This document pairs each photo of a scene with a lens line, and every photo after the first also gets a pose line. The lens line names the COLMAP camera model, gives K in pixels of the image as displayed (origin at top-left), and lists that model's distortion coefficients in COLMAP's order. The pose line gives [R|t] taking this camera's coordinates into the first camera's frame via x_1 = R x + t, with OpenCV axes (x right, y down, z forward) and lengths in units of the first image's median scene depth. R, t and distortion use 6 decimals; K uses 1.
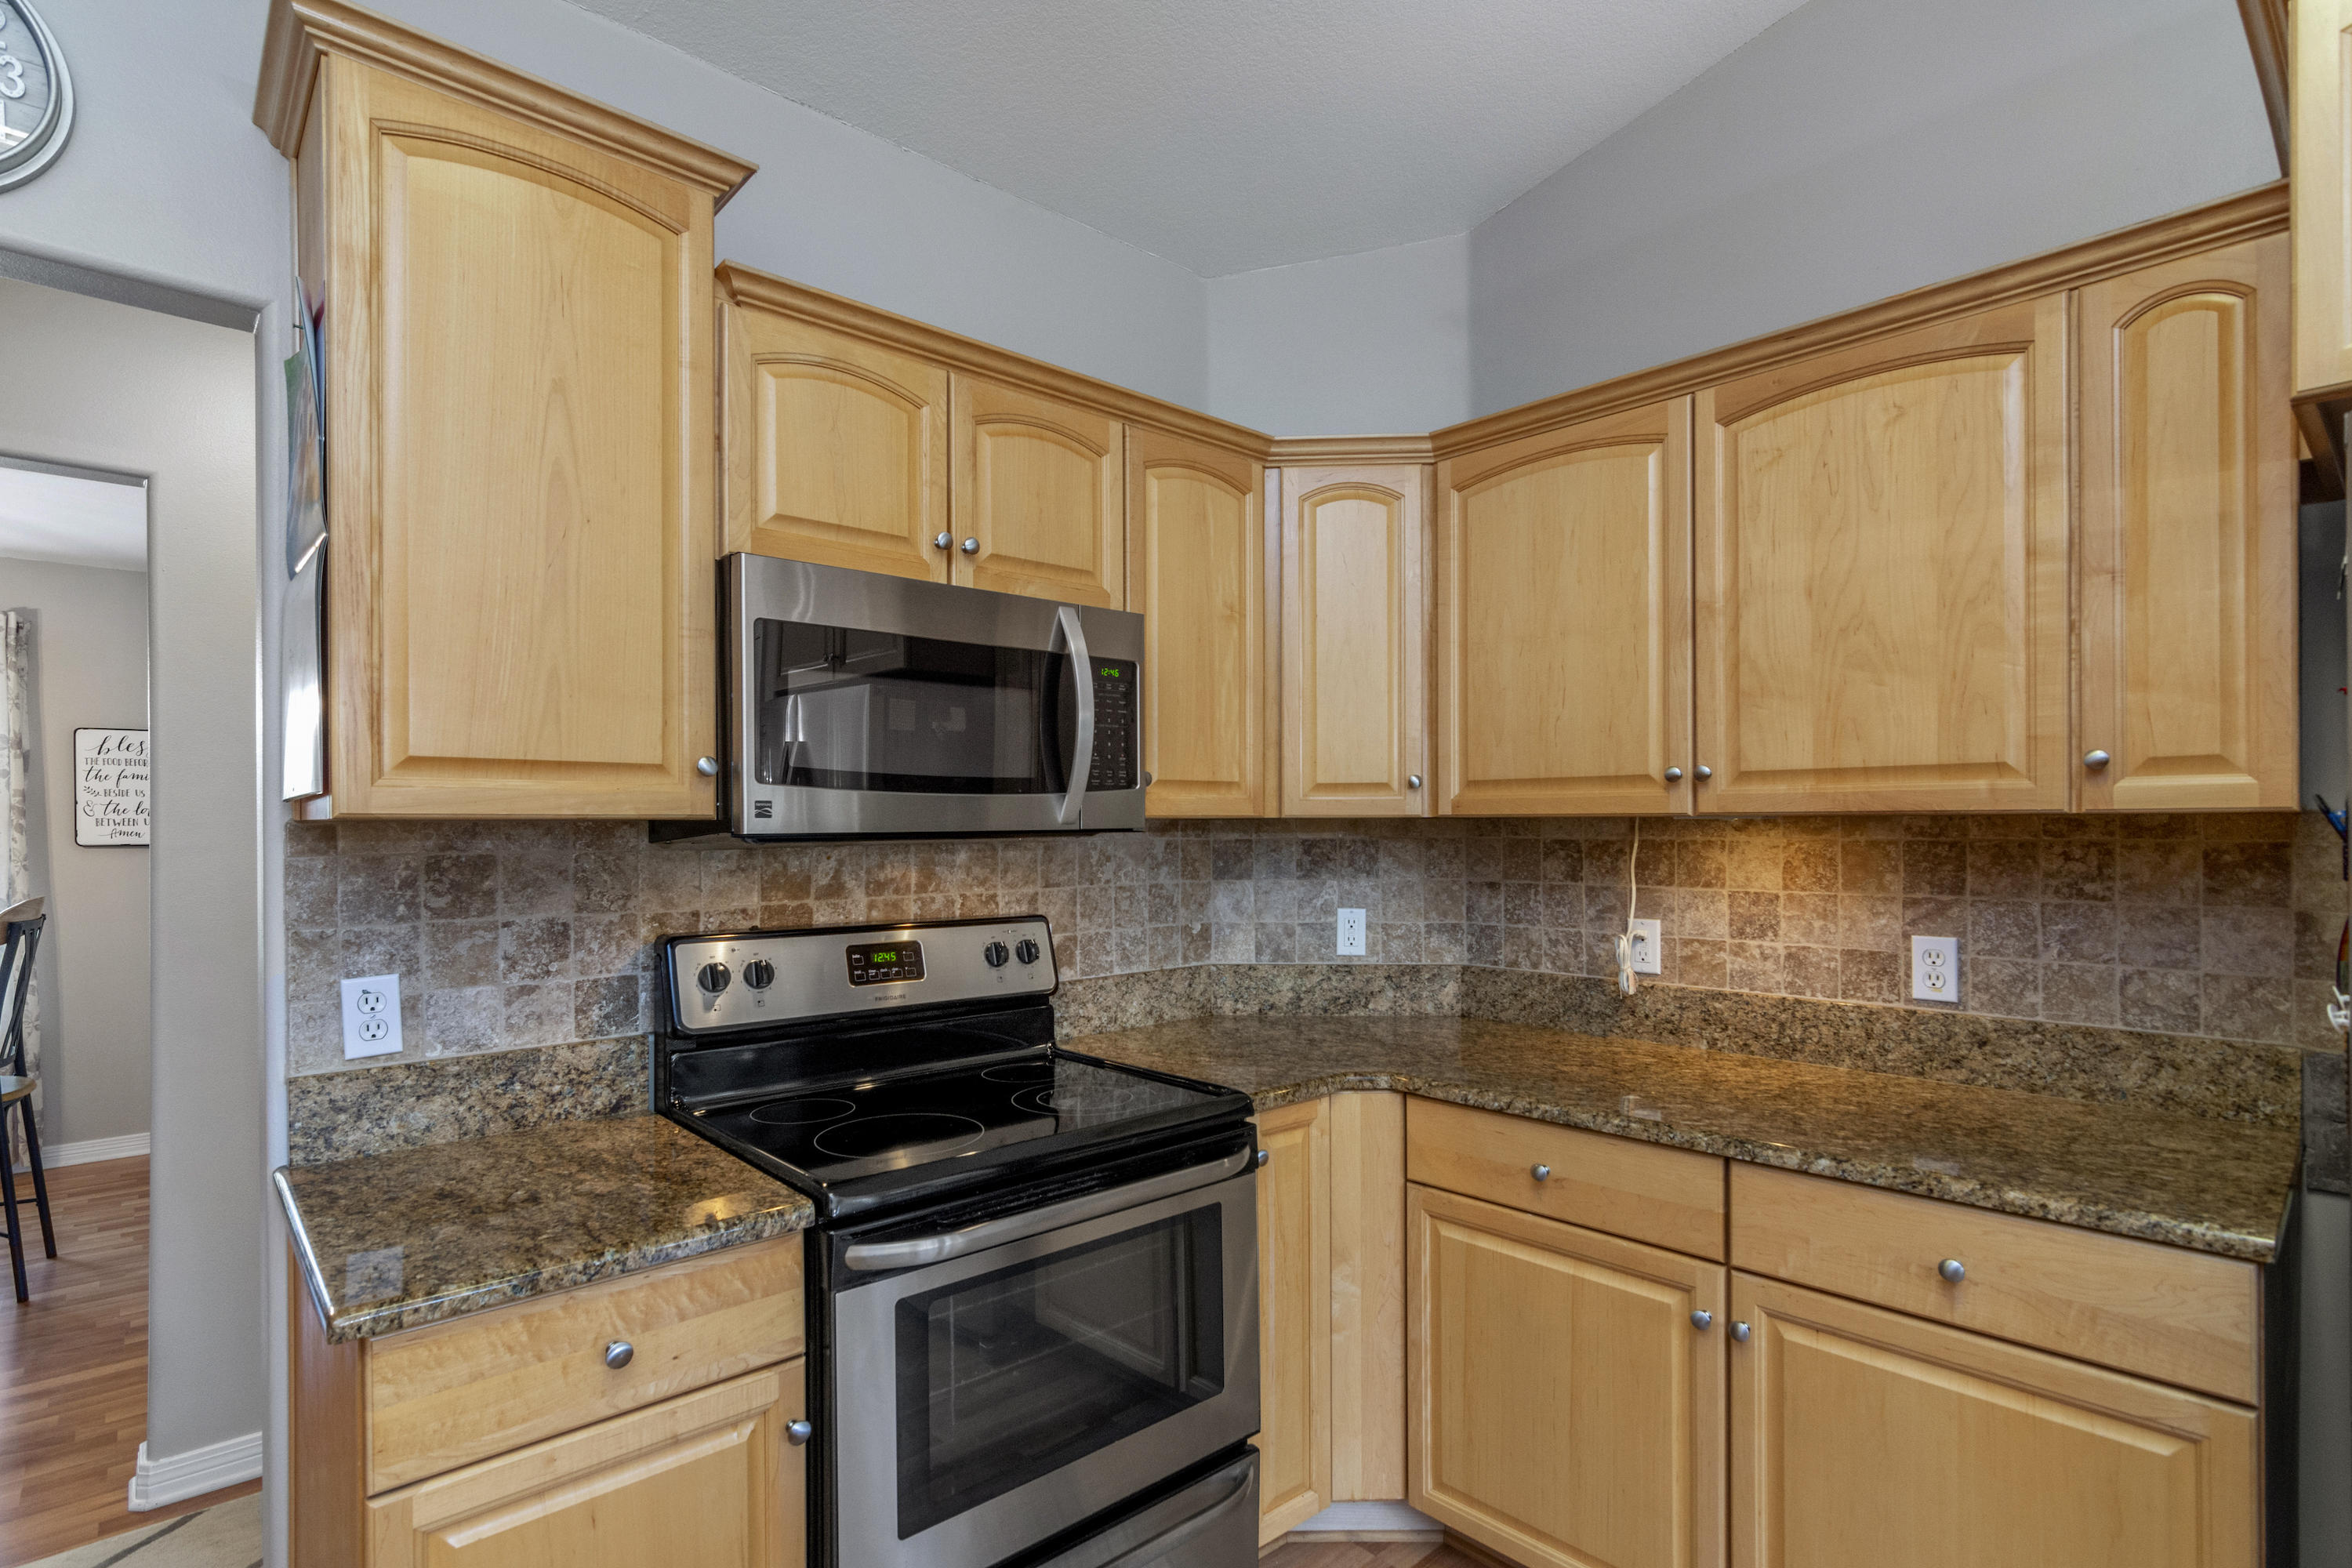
lens RADIAL K [[1133.3, 0, 1183.1], [0, 1133.3, 817.0], [0, 0, 1]] dist [-0.001280, -0.000290]
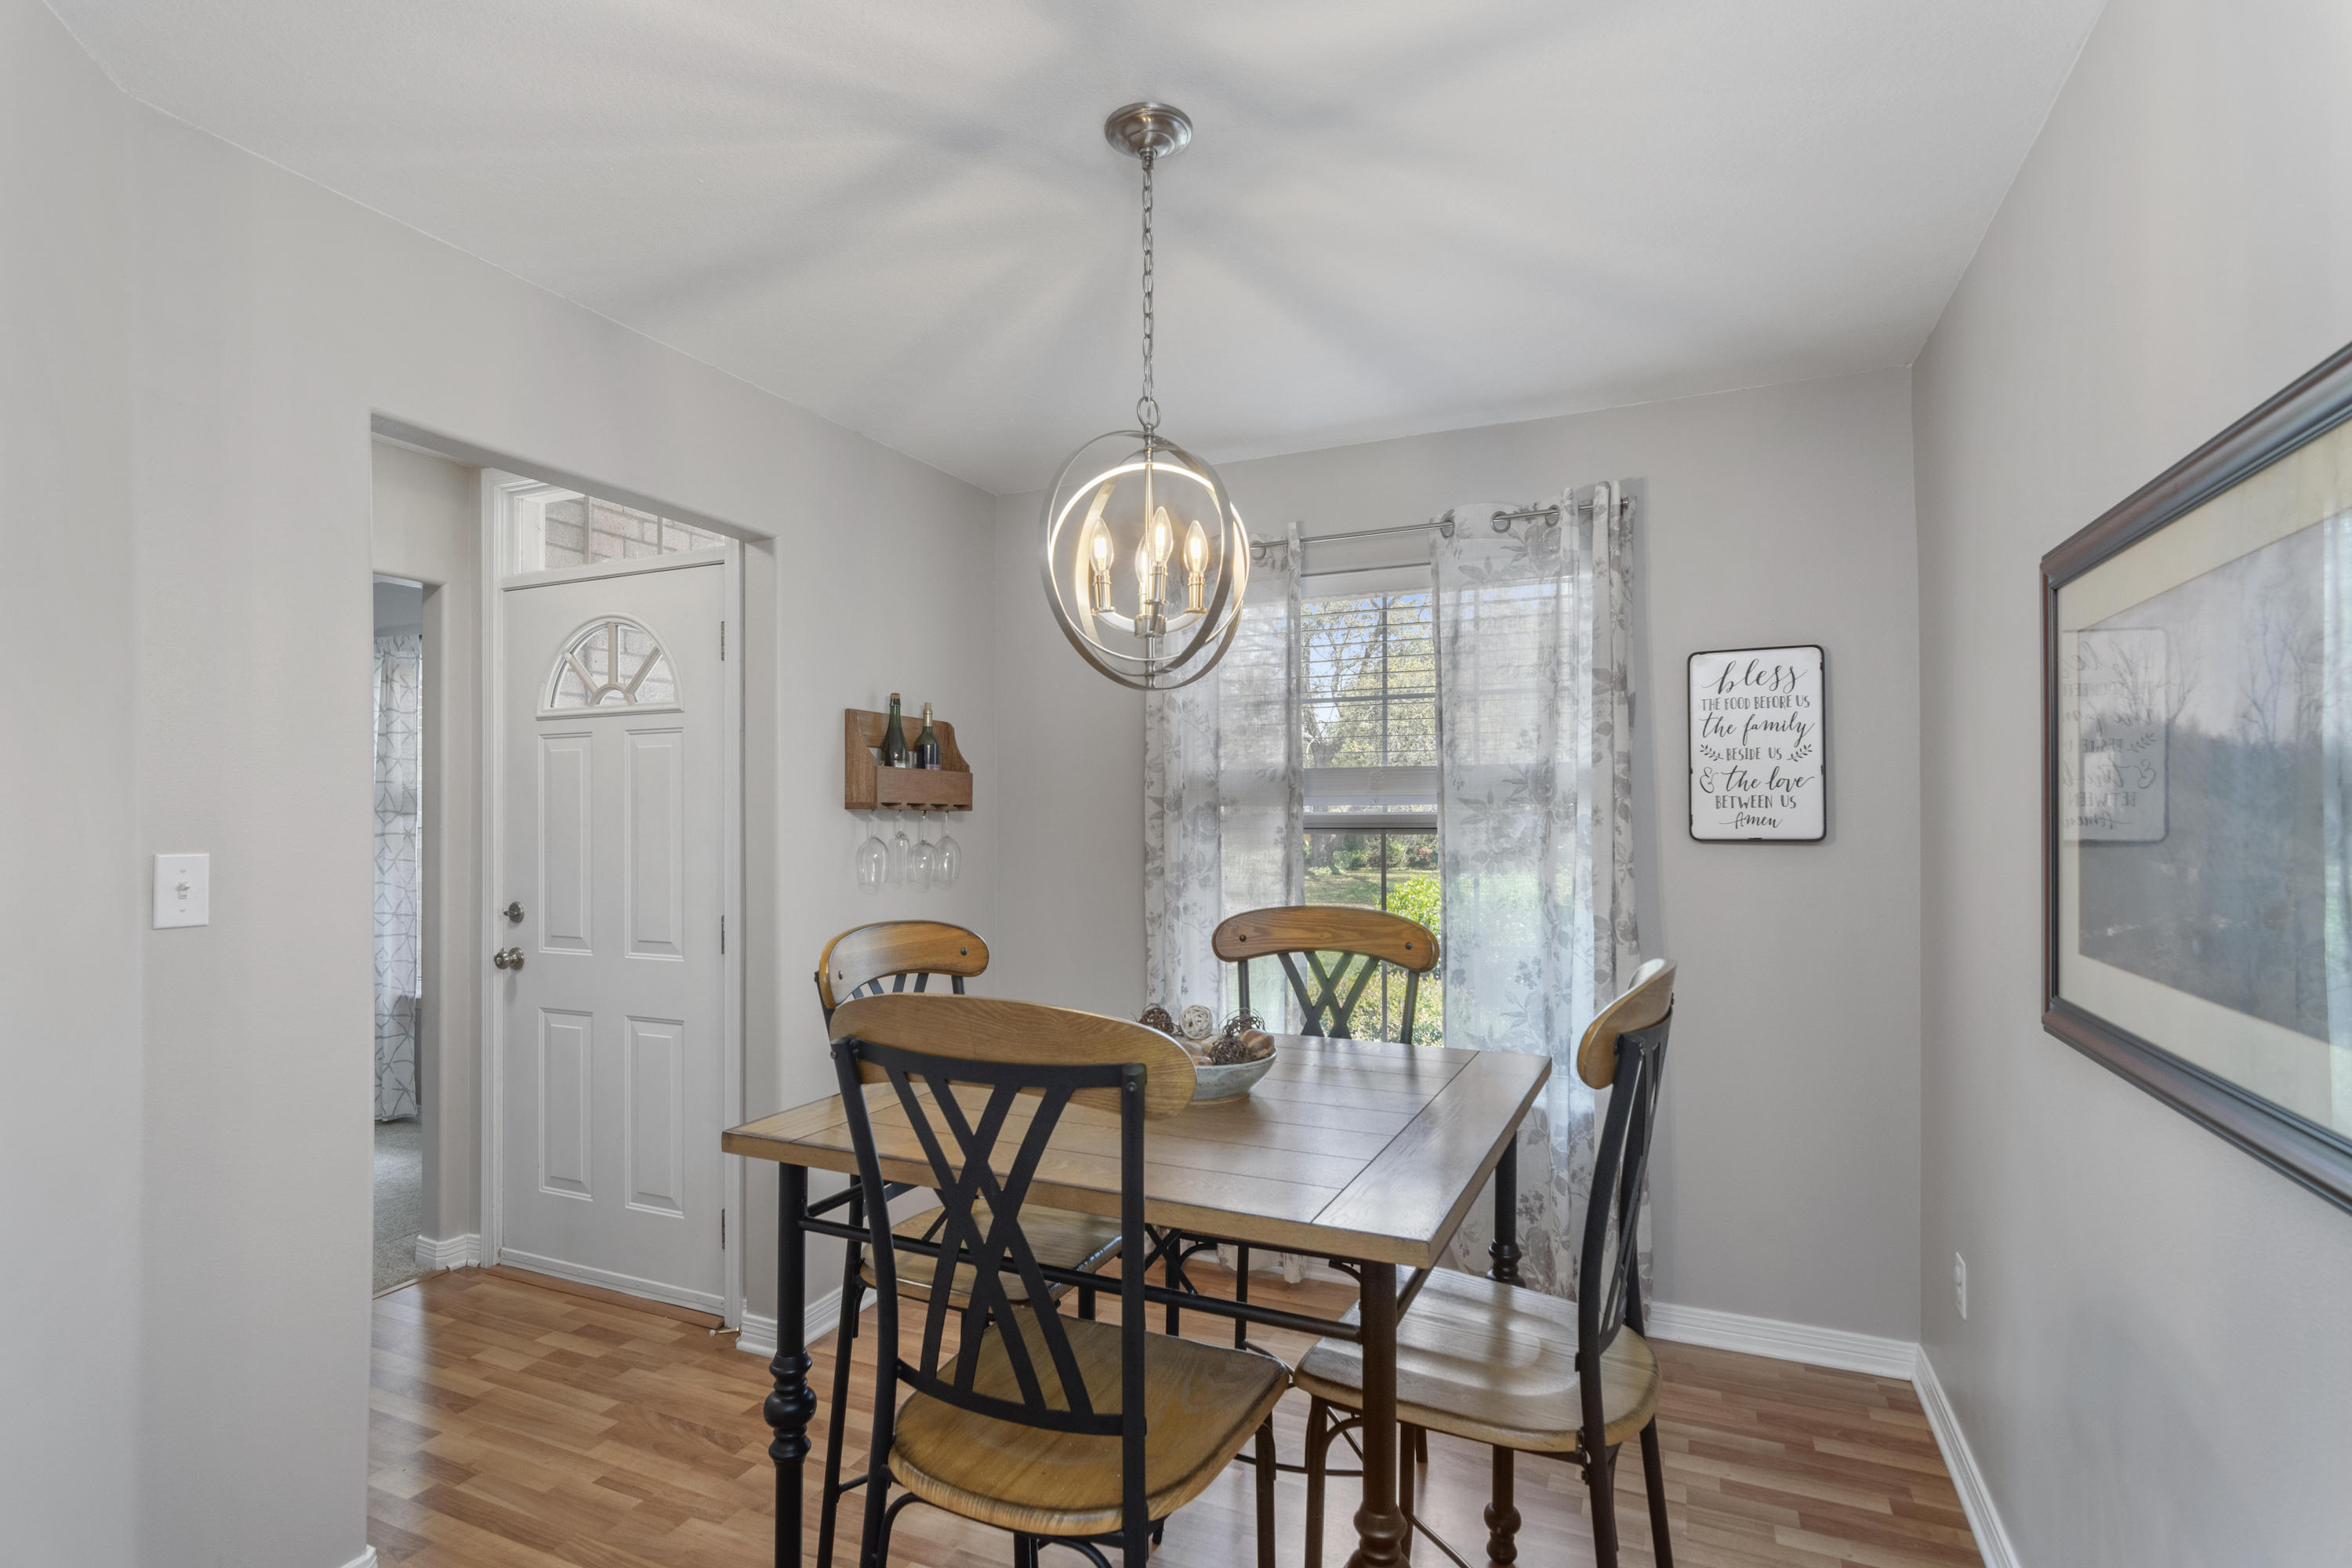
lens RADIAL K [[1133.3, 0, 1183.1], [0, 1133.3, 817.0], [0, 0, 1]] dist [-0.001280, -0.000290]
pose [[0.395025, 0.008523, -0.918631, -0.509473], [0.003775, 0.999933, 0.010901, 0.004957], [0.918663, -0.007774, 0.394966, 0.490025]]
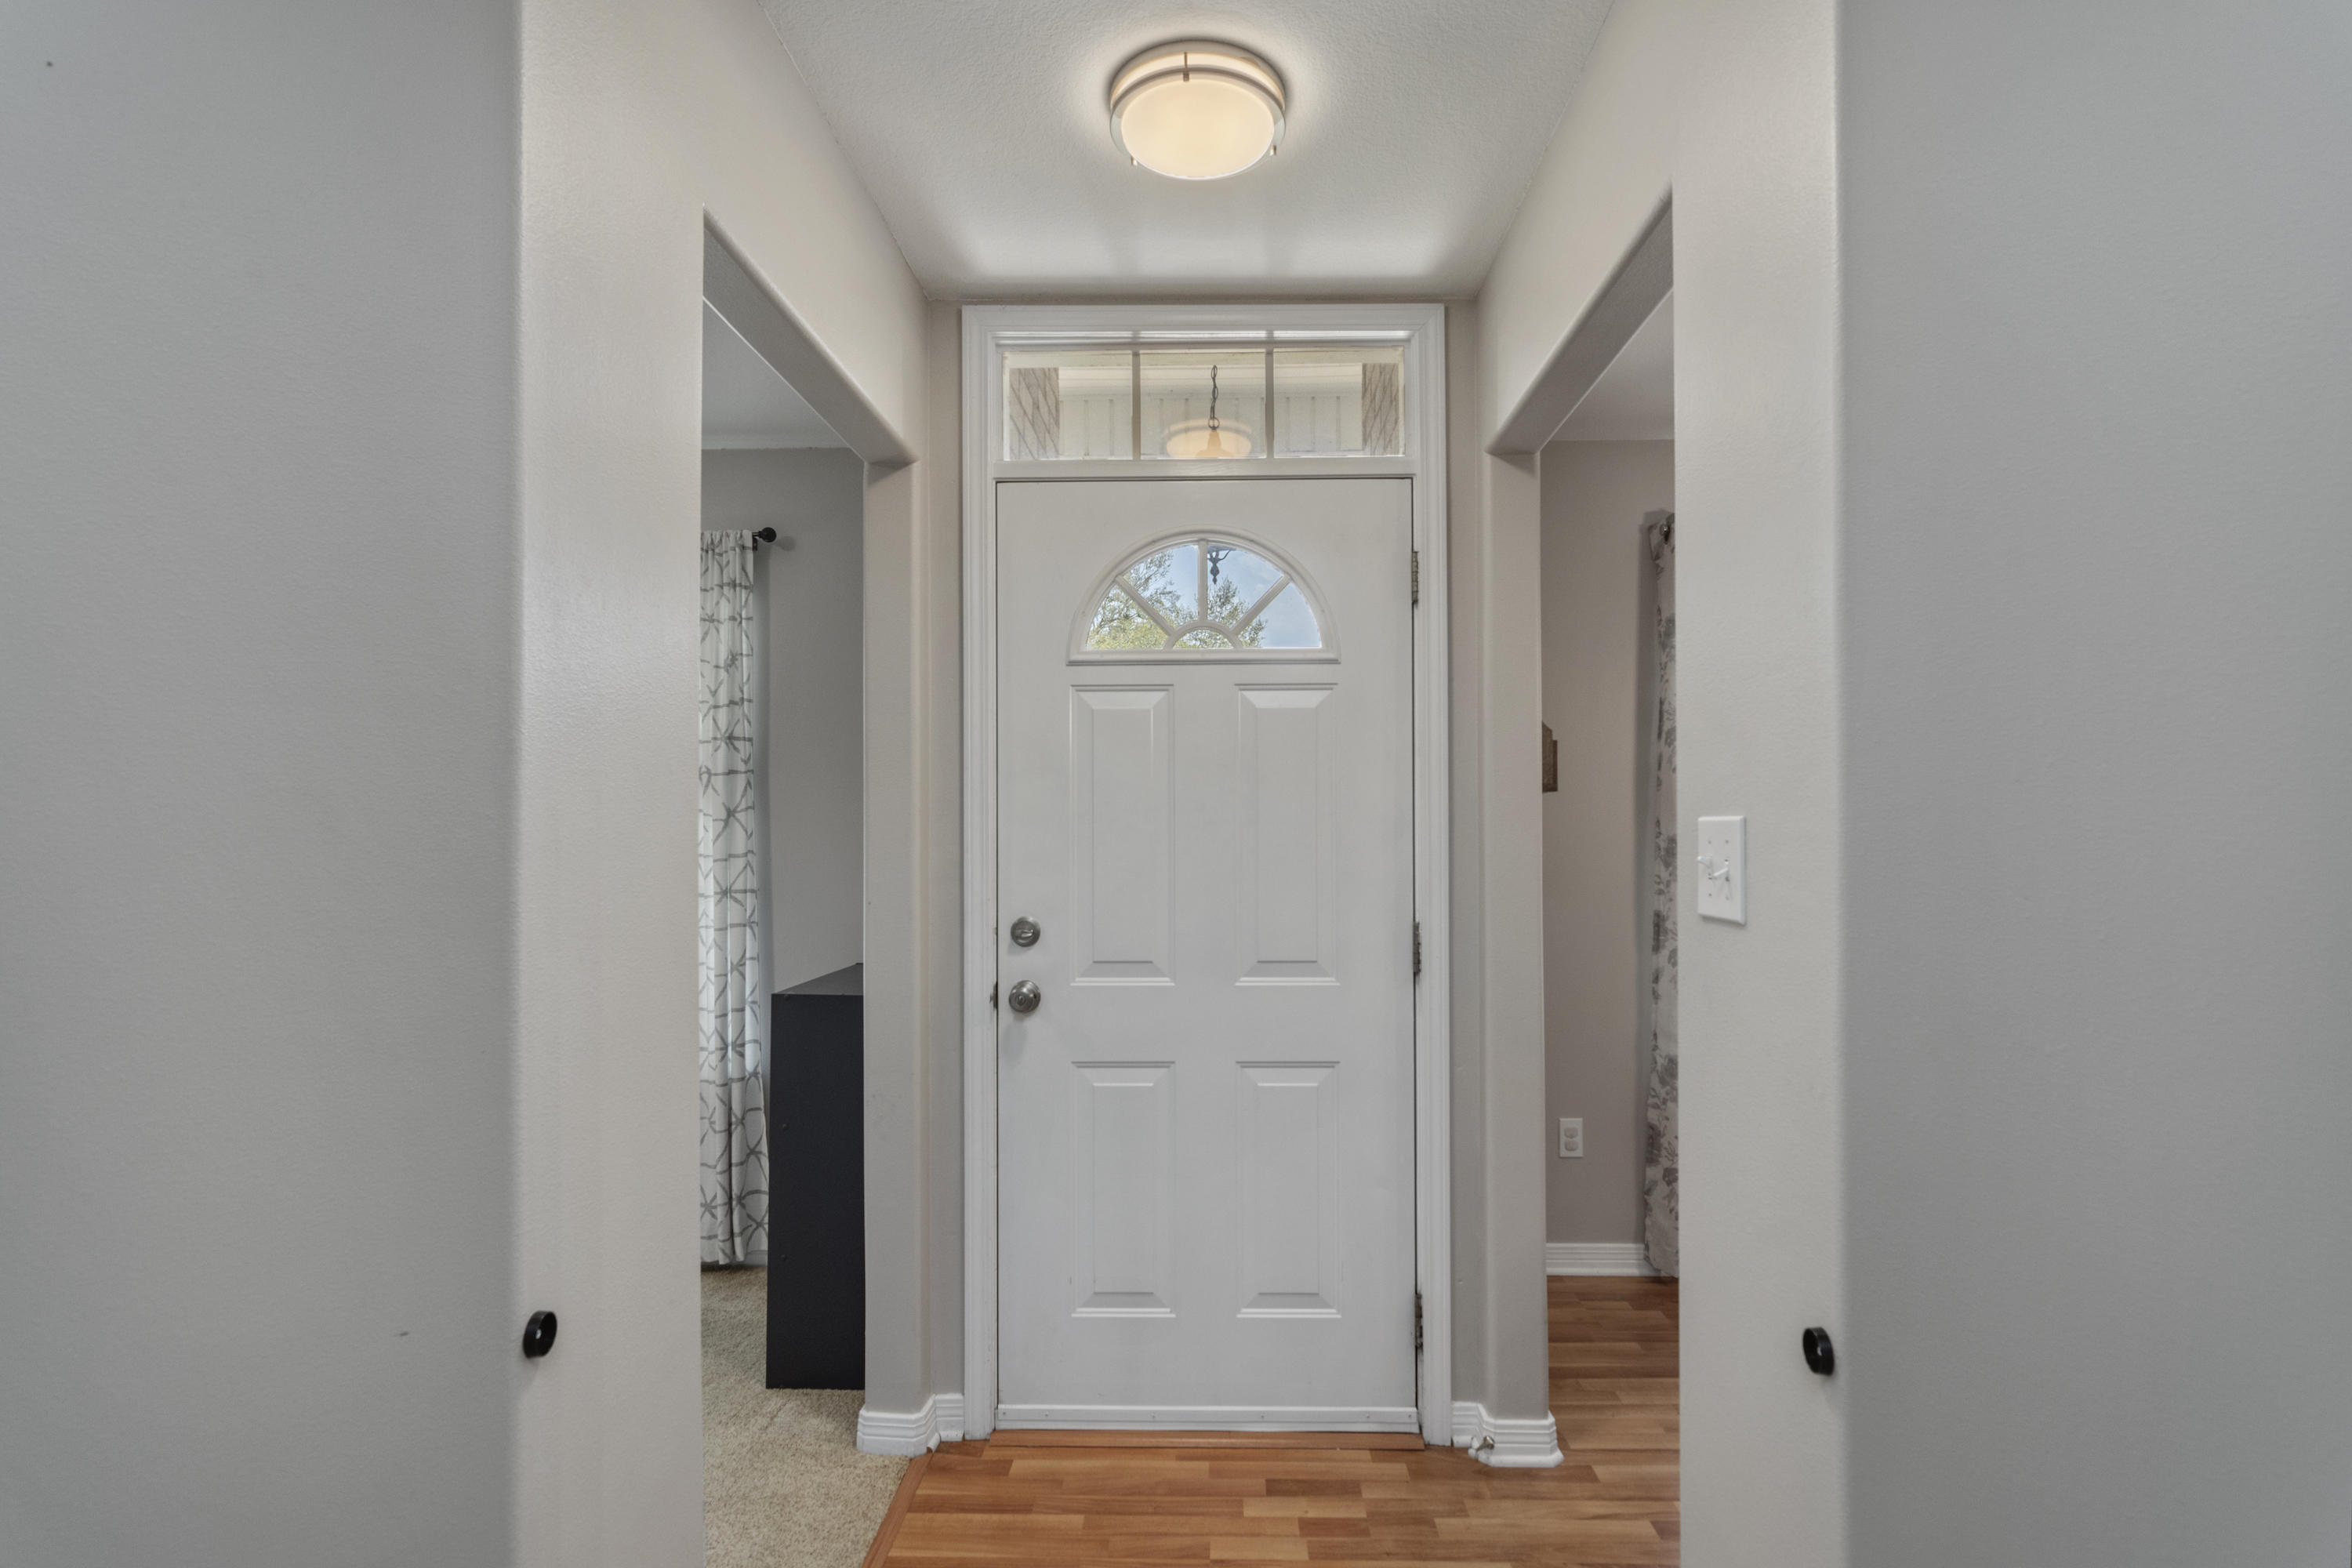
lens RADIAL K [[1206.6, 0, 1176.0], [0, 1206.6, 784.0], [0, 0, 1]] dist [0.001539, 0.000017]
pose [[0.721186, 0.007256, -0.692703, -0.921094], [0.000557, 0.999939, 0.011054, -0.001788], [0.692741, -0.008358, 0.721138, 0.022481]]
